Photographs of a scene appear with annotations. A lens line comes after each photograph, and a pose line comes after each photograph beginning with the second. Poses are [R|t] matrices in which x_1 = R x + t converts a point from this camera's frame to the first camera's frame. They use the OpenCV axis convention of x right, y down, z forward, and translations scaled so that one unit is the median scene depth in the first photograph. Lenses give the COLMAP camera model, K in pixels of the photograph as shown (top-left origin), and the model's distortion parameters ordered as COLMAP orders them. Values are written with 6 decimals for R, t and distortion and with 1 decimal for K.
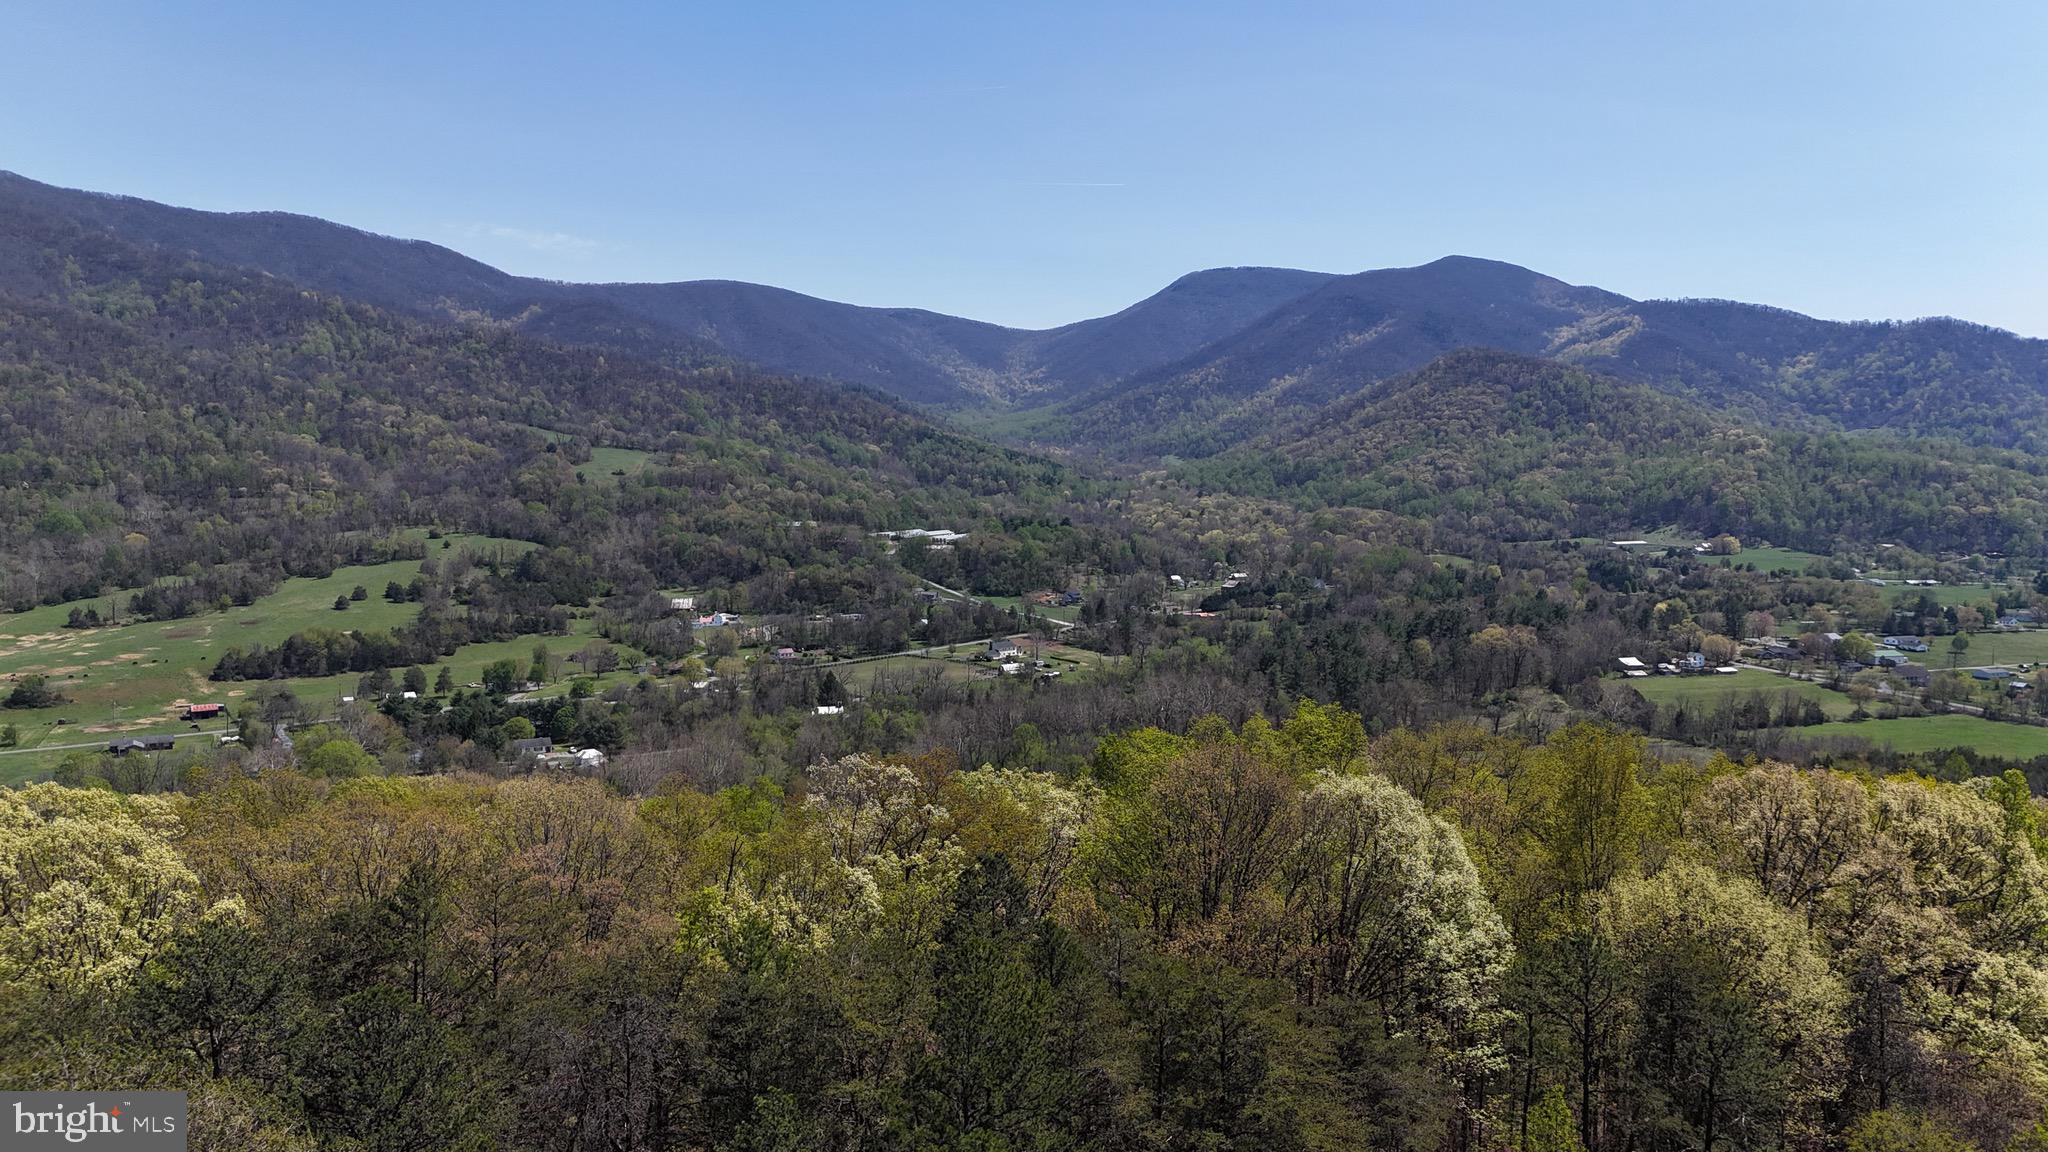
lens RADIAL K [[1503.5, 0, 1024.6], [0, 1503.5, 572.0], [0, 0, 1]] dist [0.090428, -0.096635]
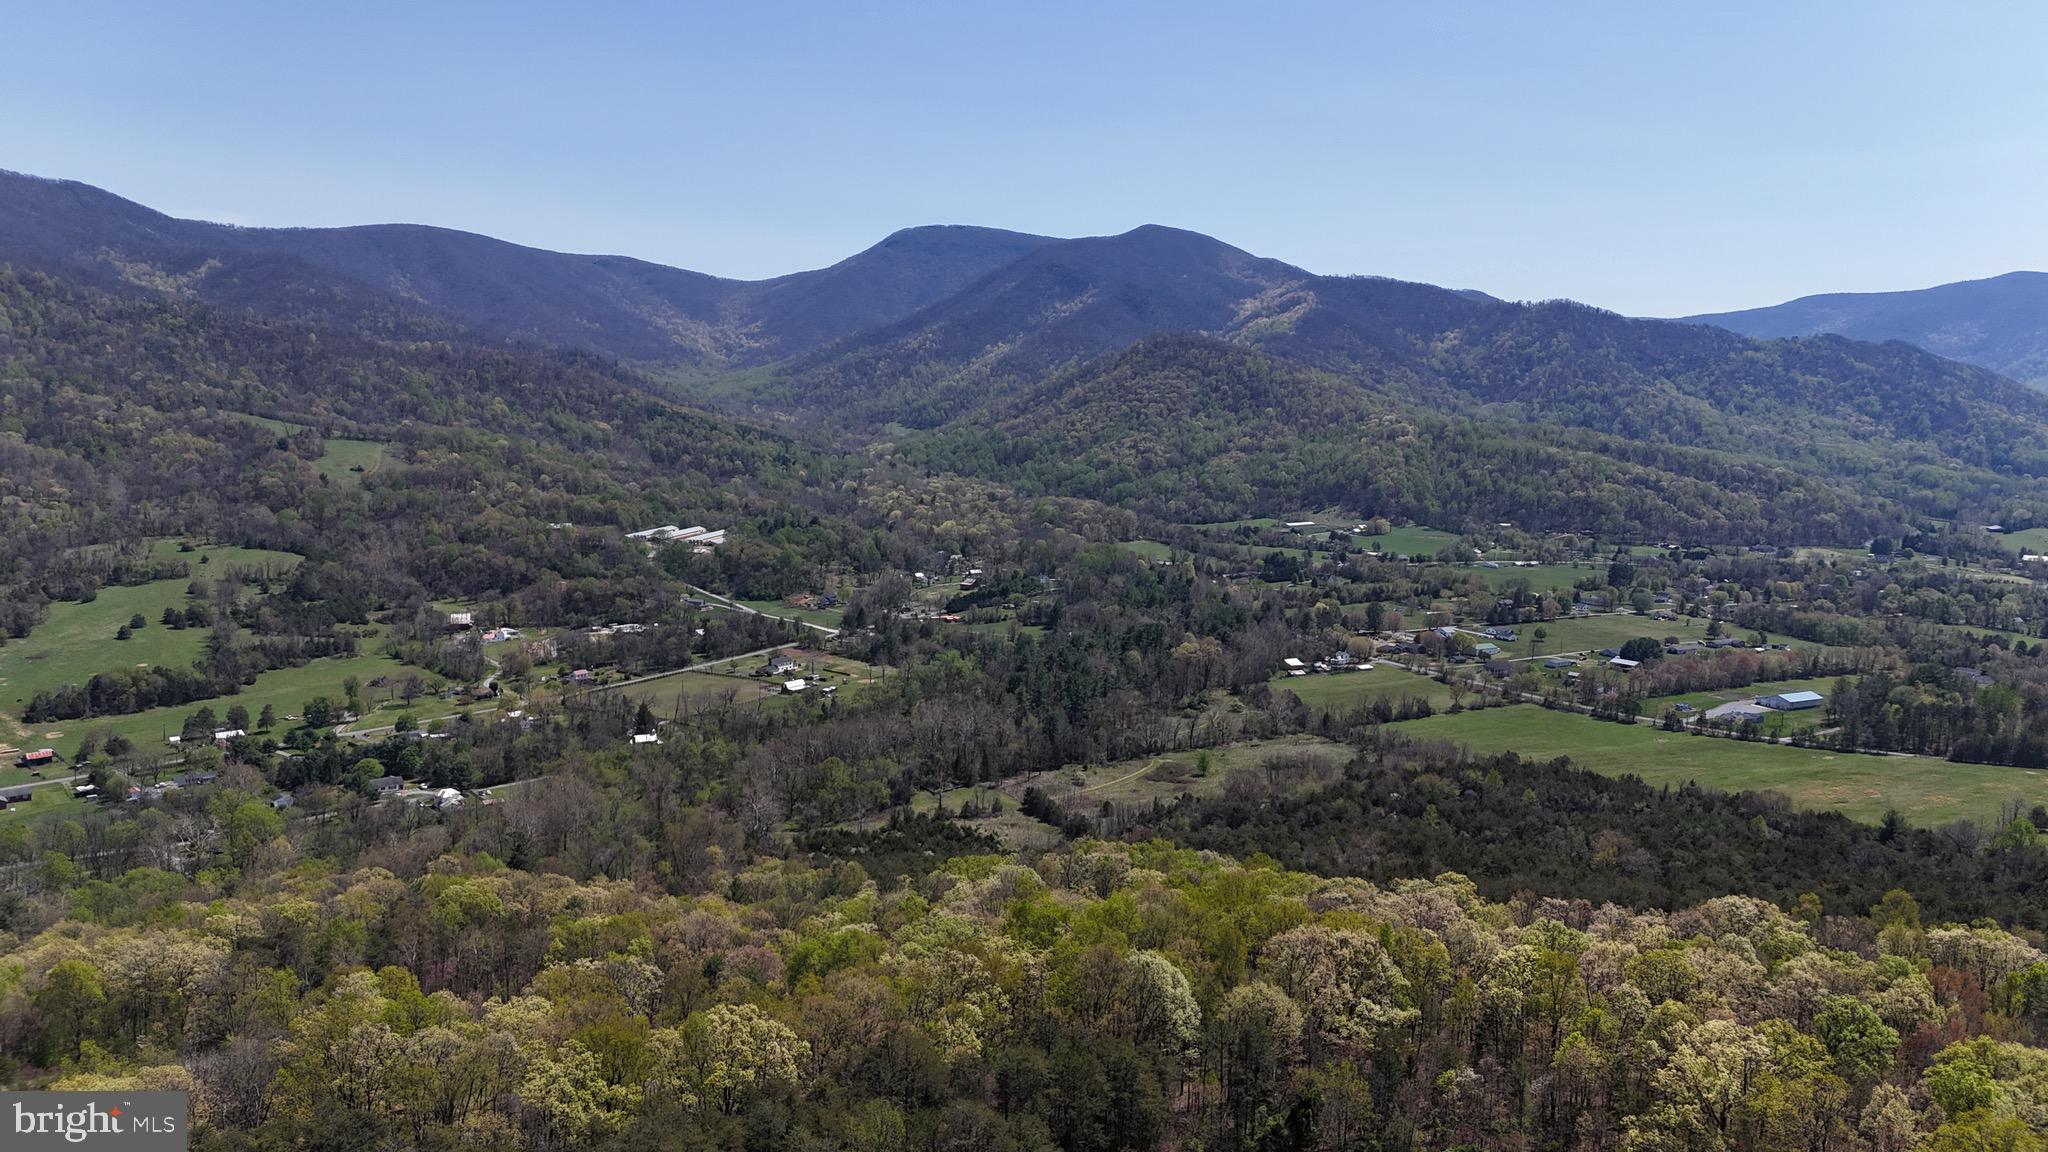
lens RADIAL K [[1503.5, 0, 1023.8], [0, 1503.5, 564.4], [0, 0, 1]] dist [0.090428, -0.096635]
pose [[0.981777, -0.018541, 0.189131, -0.028374], [0.011788, 0.999254, 0.036766, -0.037785], [-0.189672, -0.033867, 0.981263, -0.091600]]
